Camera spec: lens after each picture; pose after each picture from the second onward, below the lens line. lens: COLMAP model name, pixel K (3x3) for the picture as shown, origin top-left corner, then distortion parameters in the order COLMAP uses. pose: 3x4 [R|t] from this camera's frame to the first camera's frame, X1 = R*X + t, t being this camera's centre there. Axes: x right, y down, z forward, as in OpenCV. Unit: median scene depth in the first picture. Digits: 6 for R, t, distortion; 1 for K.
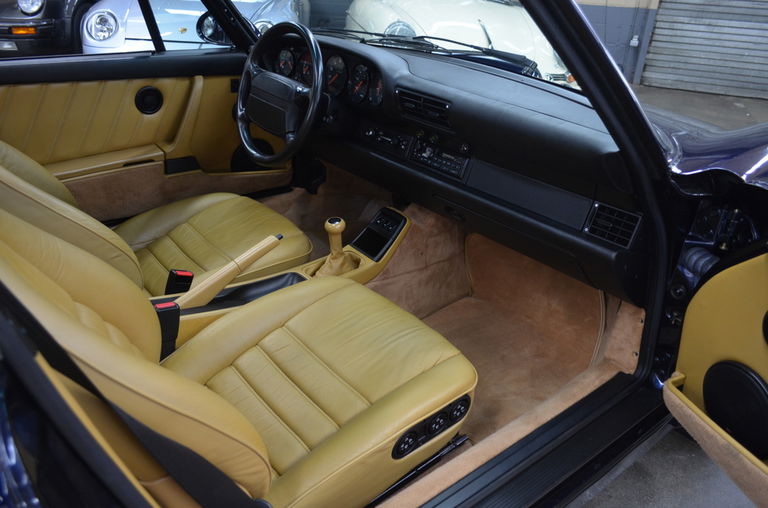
lens RADIAL K [[585.7, 0, 384.0], [0, 585.7, 254.0], [0, 0, 1]] dist [-0.007531, 0.003206]
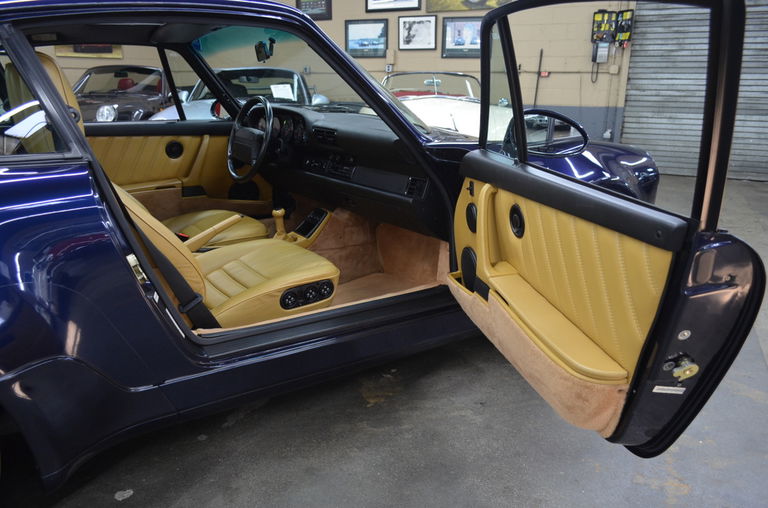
lens RADIAL K [[577.9, 0, 384.0], [0, 577.9, 254.0], [0, 0, 1]] dist [0.001177, -0.000127]
pose [[0.997383, -0.017859, -0.070053, 0.277117], [0.004854, 0.983363, -0.181585, 0.311280], [0.072130, 0.180770, 0.980877, -0.455403]]
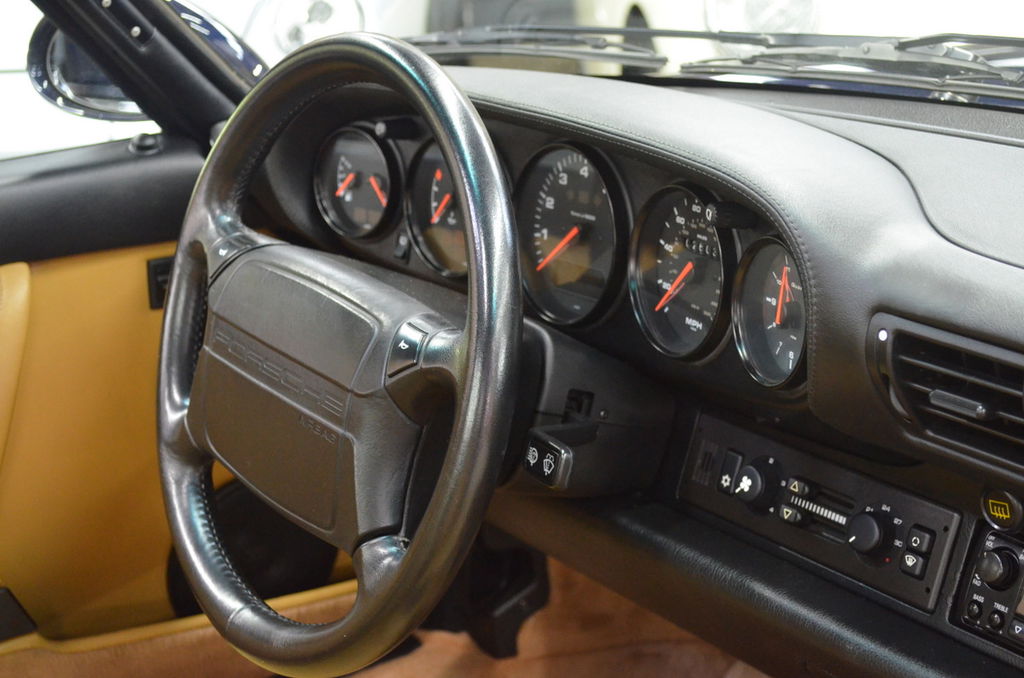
lens RADIAL K [[1740.4, 0, 512.0], [0, 1740.4, 339.0], [0, 0, 1]] dist [-0.006794, -0.061230]
pose [[0.991212, -0.072213, -0.110835, -0.031654], [0.055109, 0.987105, -0.150286, -0.159927], [0.120258, 0.142857, 0.982410, 0.326999]]
